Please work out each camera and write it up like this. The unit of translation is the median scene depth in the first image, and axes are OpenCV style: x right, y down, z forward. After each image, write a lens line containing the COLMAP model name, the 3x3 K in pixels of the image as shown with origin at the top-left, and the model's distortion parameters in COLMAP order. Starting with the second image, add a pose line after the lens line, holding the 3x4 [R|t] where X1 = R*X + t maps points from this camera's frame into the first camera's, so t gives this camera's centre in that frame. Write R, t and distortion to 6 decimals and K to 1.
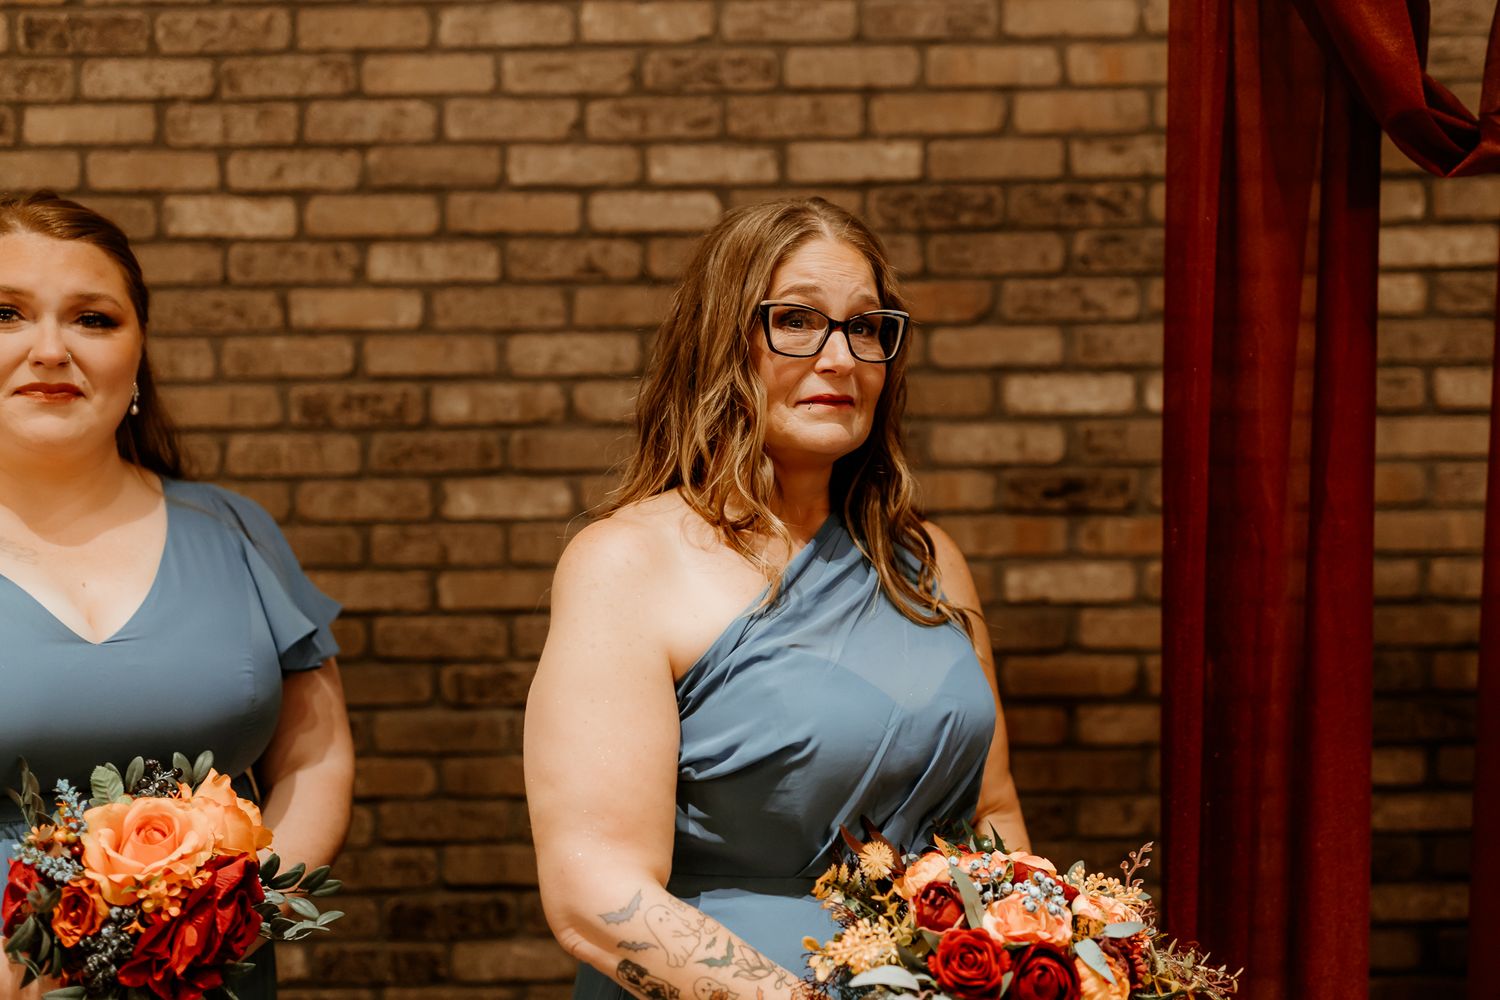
lens RADIAL K [[1451.0, 0, 745.4], [0, 1451.0, 501.0], [0, 0, 1]] dist [0.014910, 0.000000]
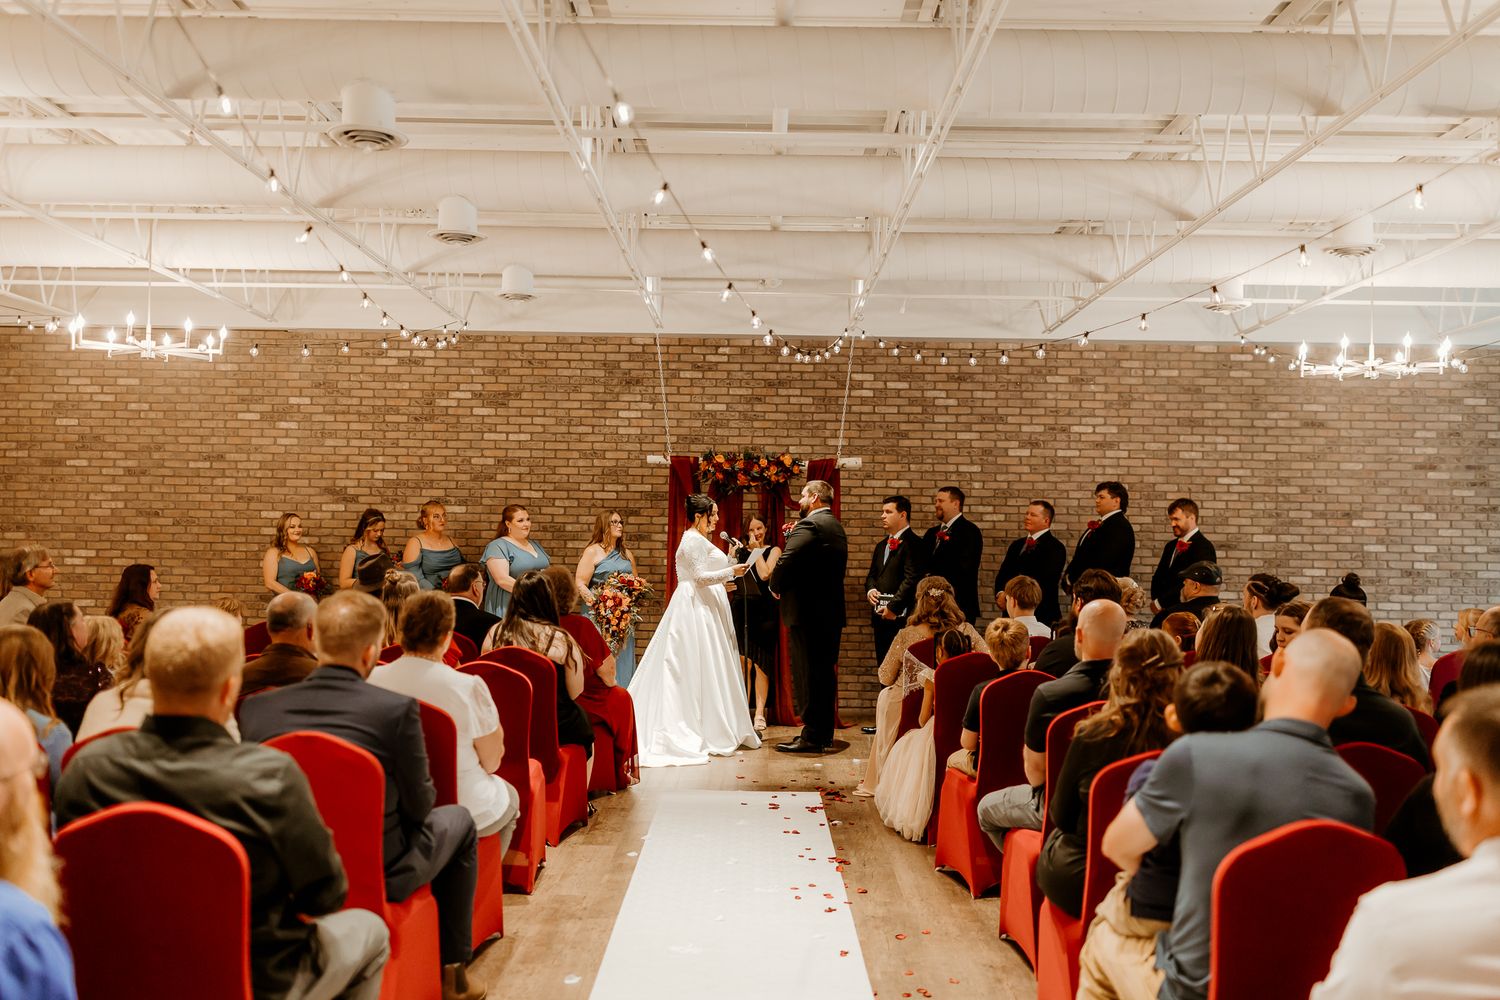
lens RADIAL K [[1451.0, 0, 753.5], [0, 1451.0, 502.8], [0, 0, 1]] dist [0.014910, 0.000000]
pose [[0.998760, 0.029330, -0.040238, 0.752998], [-0.031239, 0.998376, -0.047641, 0.084600], [0.038775, 0.048838, 0.998054, -4.686106]]
